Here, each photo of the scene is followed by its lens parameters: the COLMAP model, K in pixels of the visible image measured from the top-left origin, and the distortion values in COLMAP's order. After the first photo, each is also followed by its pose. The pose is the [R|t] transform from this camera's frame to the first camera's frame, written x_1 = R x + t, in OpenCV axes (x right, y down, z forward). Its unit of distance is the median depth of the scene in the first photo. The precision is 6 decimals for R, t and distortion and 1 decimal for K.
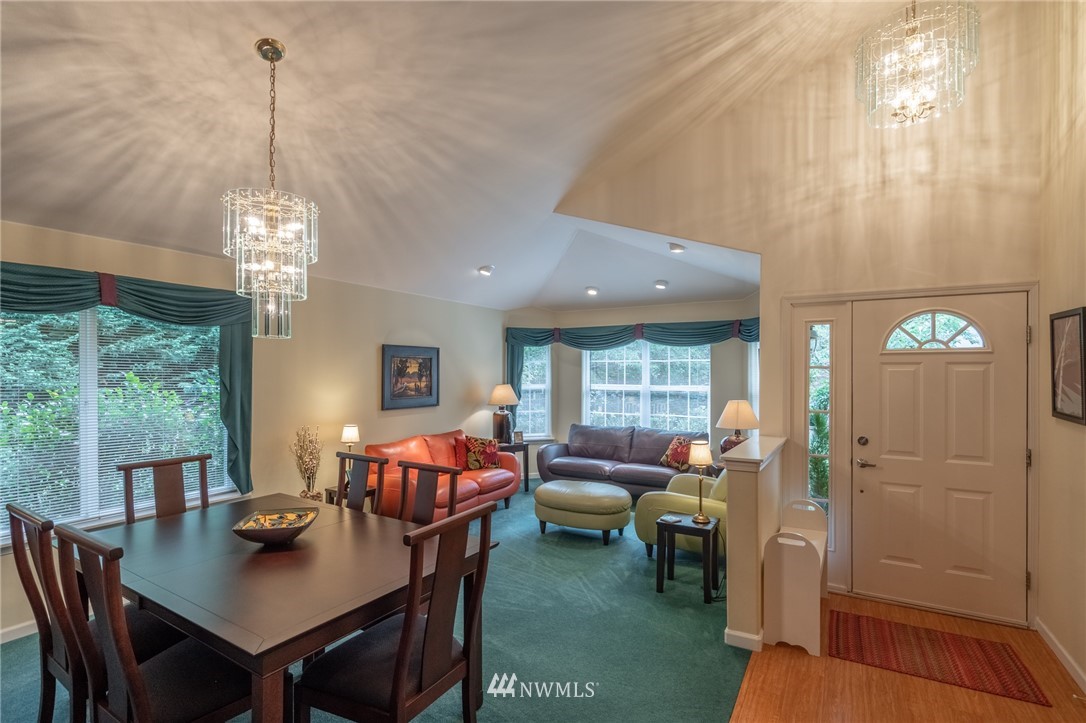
lens RADIAL K [[508.0, 0, 546.2], [0, 508.0, 377.7], [0, 0, 1]] dist [0.017220, 0.000143]
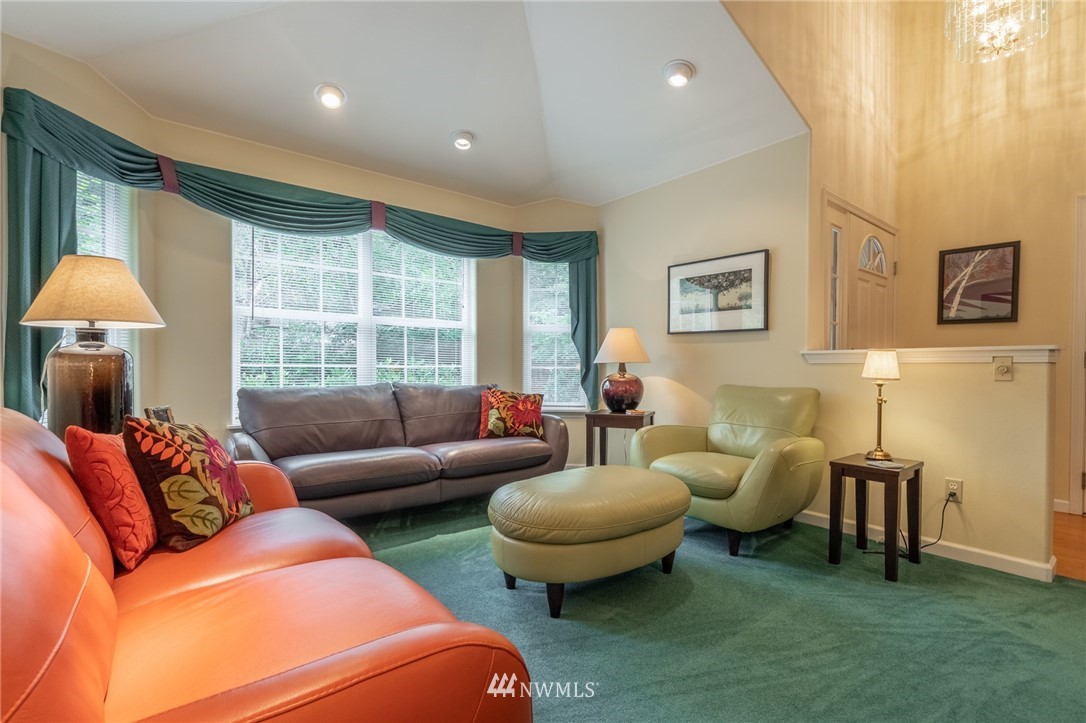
lens RADIAL K [[508.0, 0, 546.2], [0, 508.0, 377.7], [0, 0, 1]] dist [0.017220, 0.000143]
pose [[0.347972, -0.014243, 0.937397, -0.296527], [0.002868, 0.999896, 0.014128, 0.085340], [-0.937500, -0.002228, 0.347977, 0.666588]]
